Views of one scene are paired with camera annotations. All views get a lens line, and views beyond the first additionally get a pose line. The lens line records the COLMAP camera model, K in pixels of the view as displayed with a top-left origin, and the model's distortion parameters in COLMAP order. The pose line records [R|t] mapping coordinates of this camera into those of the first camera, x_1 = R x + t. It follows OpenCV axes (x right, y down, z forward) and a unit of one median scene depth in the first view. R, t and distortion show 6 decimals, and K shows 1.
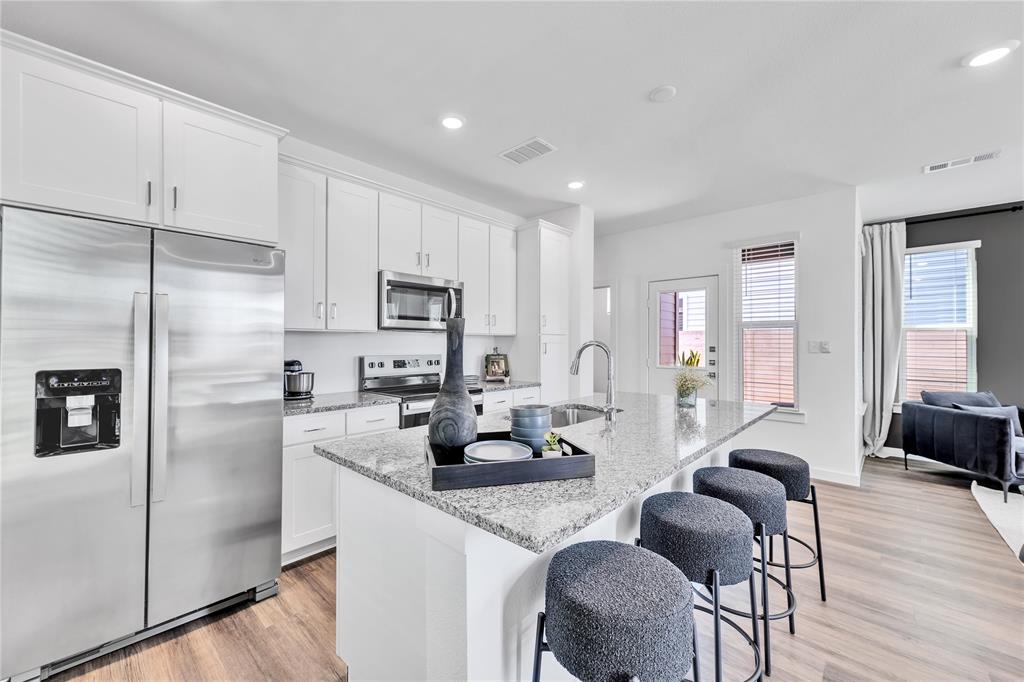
lens RADIAL K [[411.0, 0, 514.3], [0, 411.0, 335.9], [0, 0, 1]] dist [-0.000104, 0.000137]
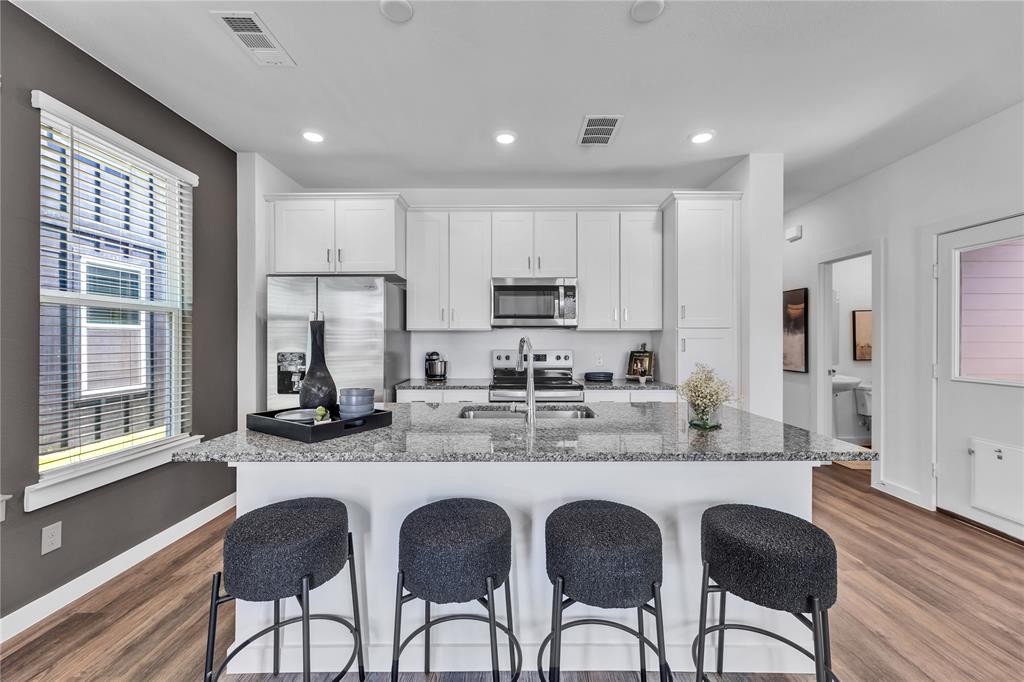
lens RADIAL K [[411.0, 0, 510.5], [0, 411.0, 341.0], [0, 0, 1]] dist [-0.000104, 0.000137]
pose [[0.669654, -0.001937, -0.742671, 0.459687], [0.014217, 0.999847, 0.010212, 0.008922], [0.742537, -0.017397, 0.669579, 0.179761]]
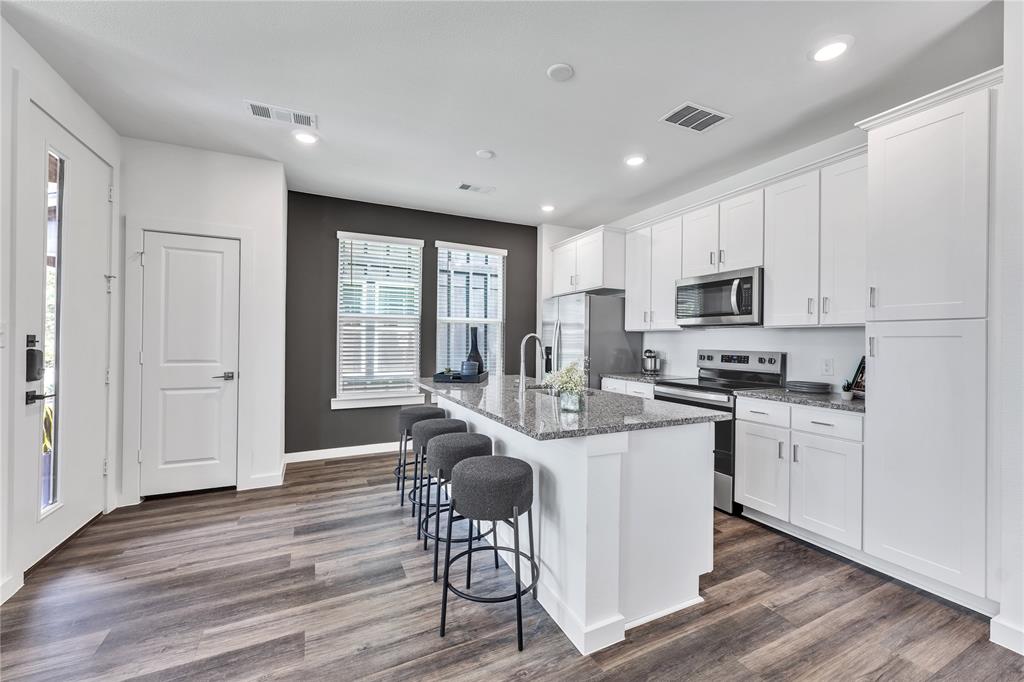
lens RADIAL K [[411.0, 0, 509.0], [0, 411.0, 339.3], [0, 0, 1]] dist [-0.000104, 0.000137]
pose [[-0.388708, -0.007243, -0.921332, 0.777845], [0.005234, 0.999936, -0.010069, 0.022792], [0.921346, -0.008736, -0.388645, 0.766978]]
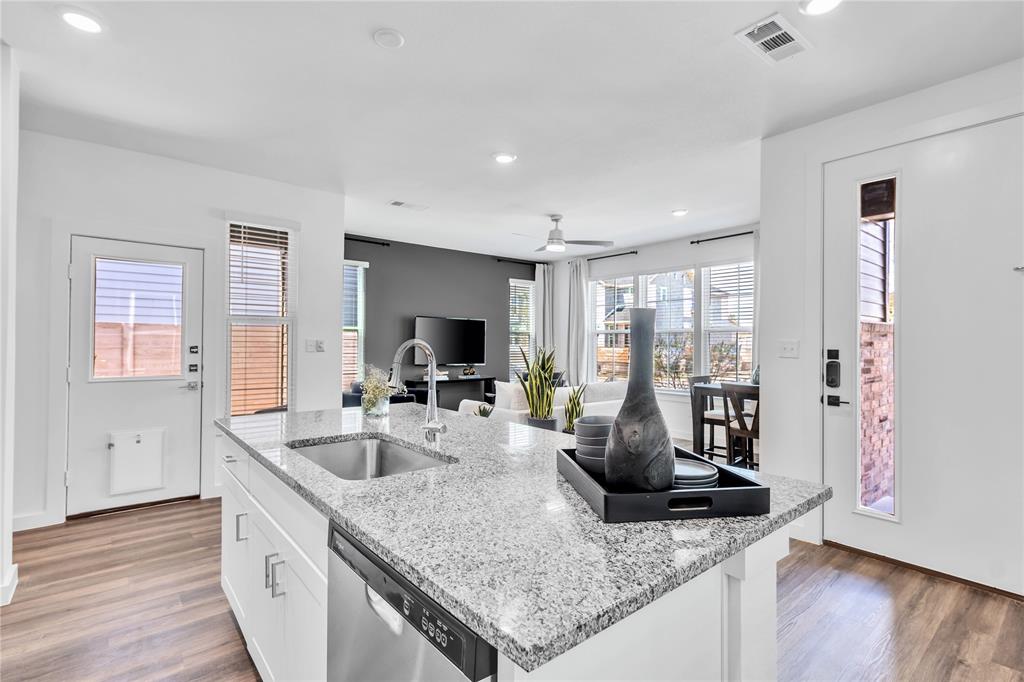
lens RADIAL K [[476.1, 0, 520.5], [0, 476.1, 341.0], [0, 0, 1]] dist [0.003116, 0.000146]
pose [[0.114248, 0.001577, 0.993451, -0.337417], [-0.022058, 0.999756, 0.000950, 0.003813], [-0.993207, -0.022022, 0.114255, 0.375333]]
